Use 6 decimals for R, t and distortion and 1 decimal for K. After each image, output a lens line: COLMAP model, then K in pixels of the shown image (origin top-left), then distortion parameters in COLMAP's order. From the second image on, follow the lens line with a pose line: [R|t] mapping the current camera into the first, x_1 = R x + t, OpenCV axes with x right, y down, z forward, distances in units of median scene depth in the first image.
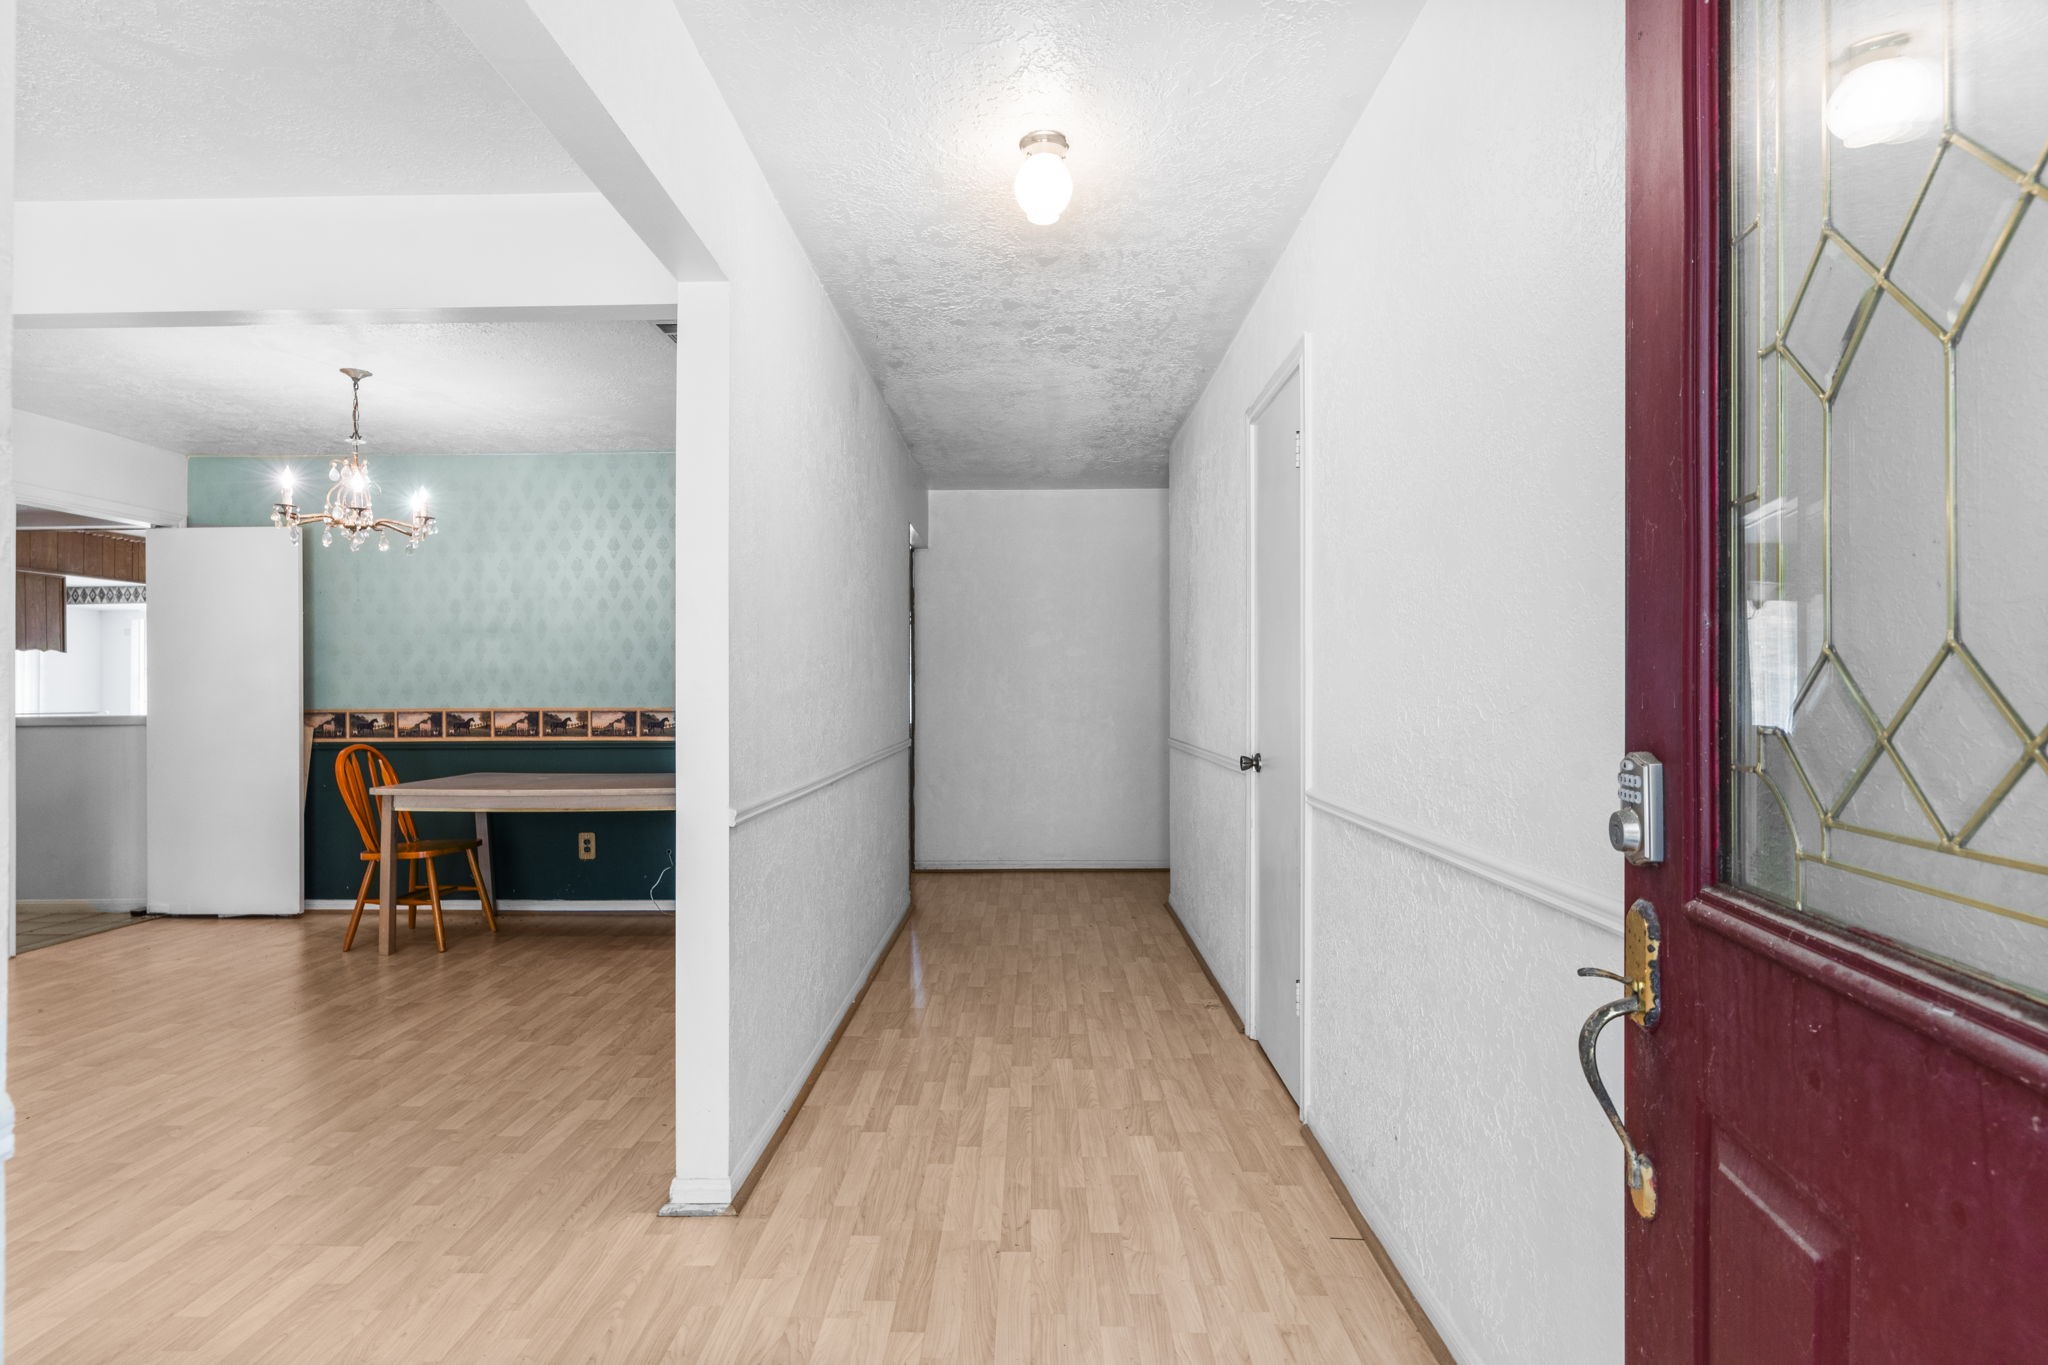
lens RADIAL K [[965.9, 0, 1017.5], [0, 965.9, 693.8], [0, 0, 1]] dist [-0.002793, 0.000861]
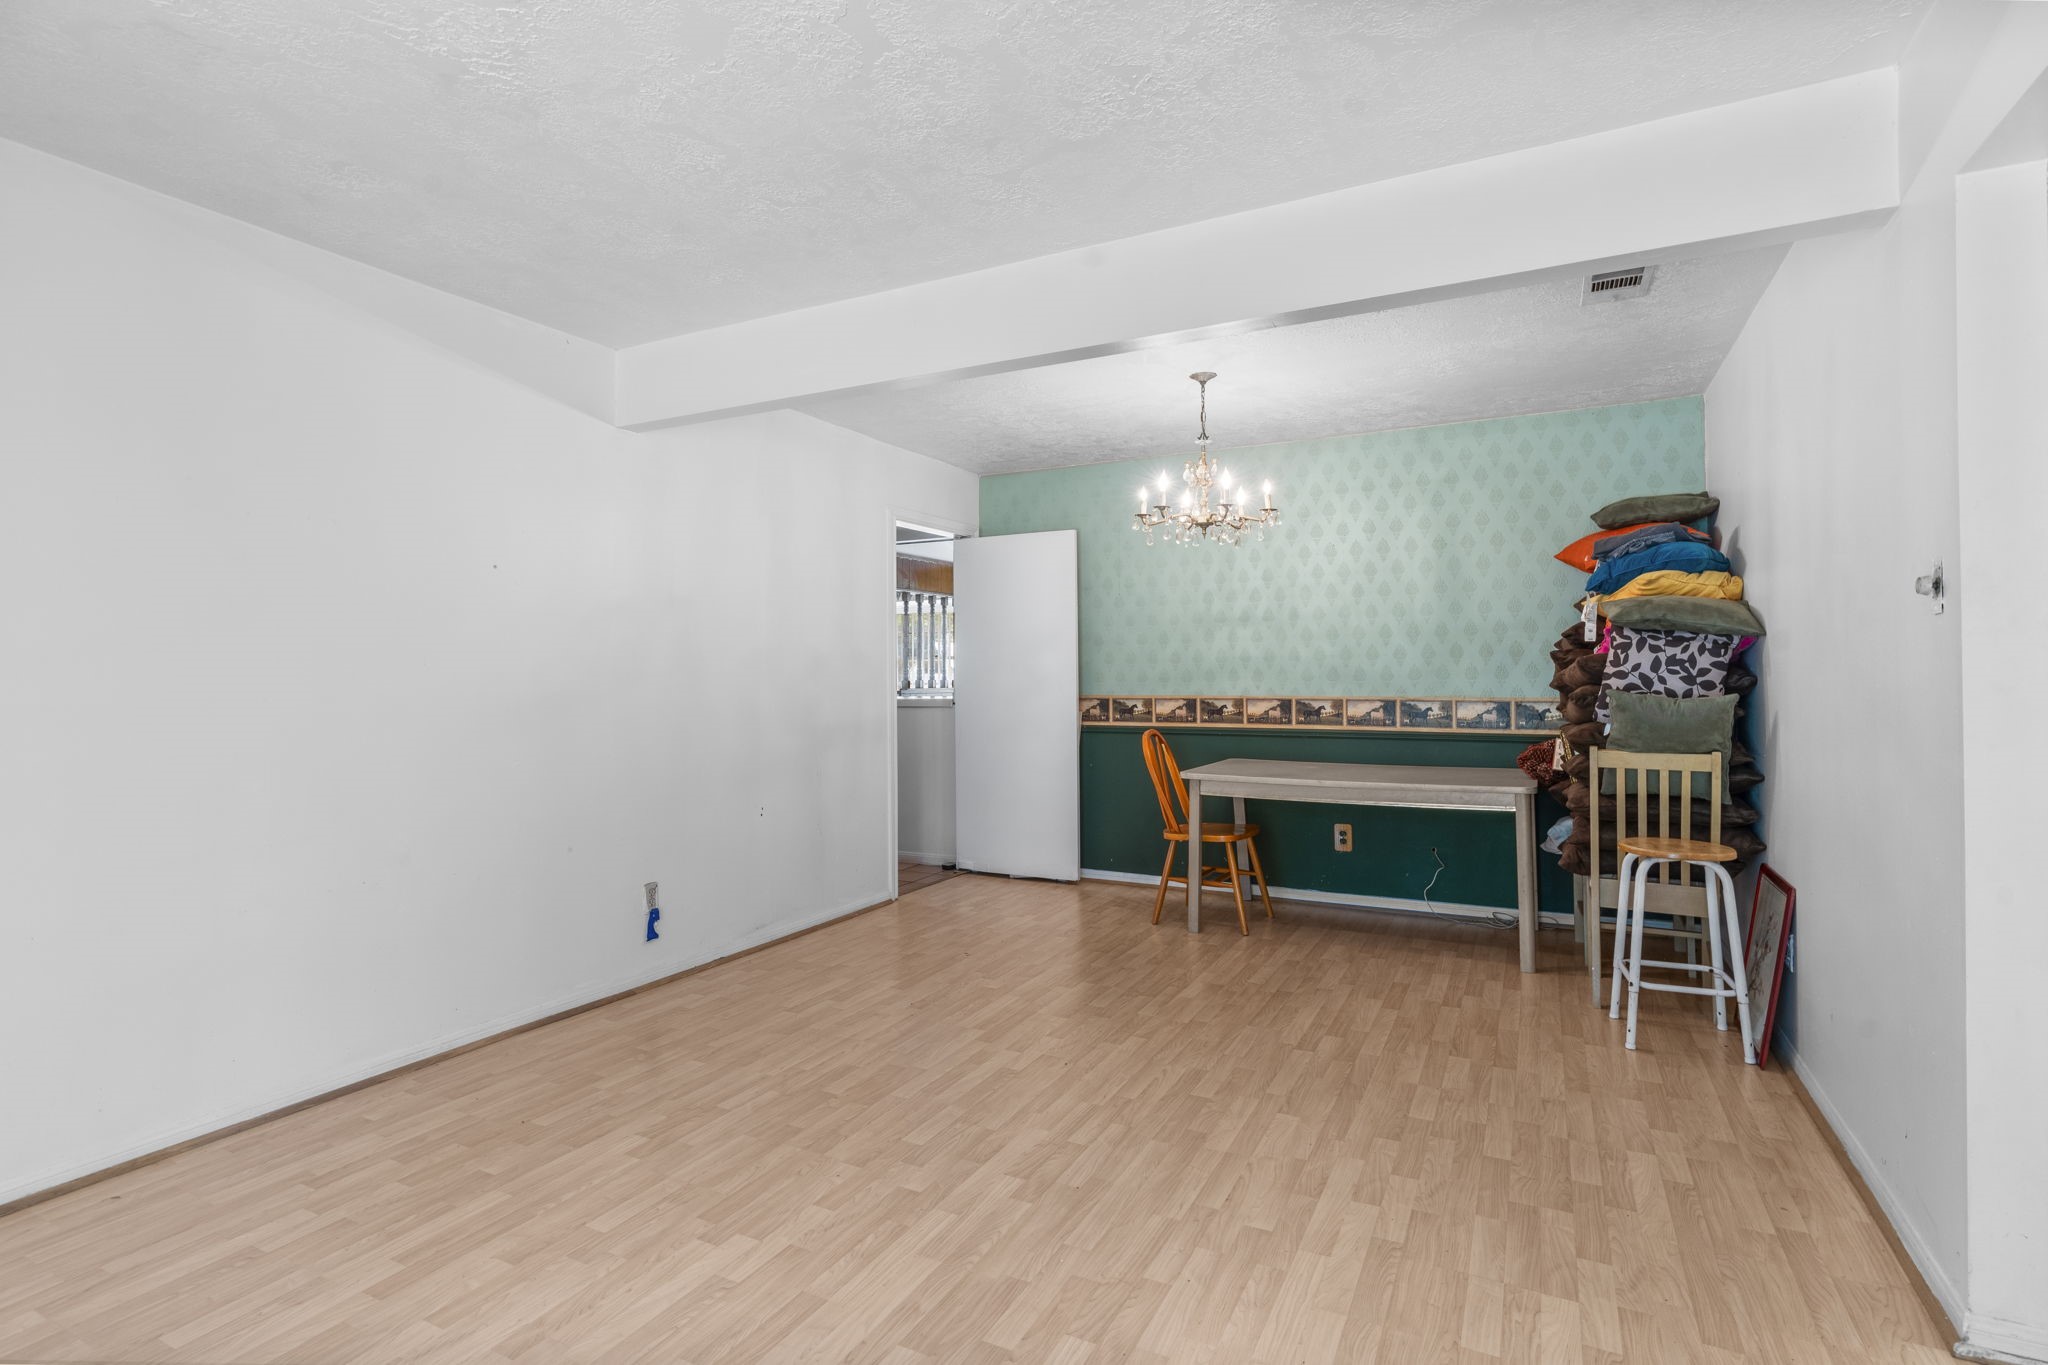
lens RADIAL K [[965.9, 0, 1035.4], [0, 965.9, 670.5], [0, 0, 1]] dist [-0.002793, 0.000861]
pose [[0.900849, -0.001677, -0.434130, -0.301232], [-0.001066, 0.999981, -0.006075, -0.005172], [0.434132, 0.005935, 0.900830, -0.015217]]
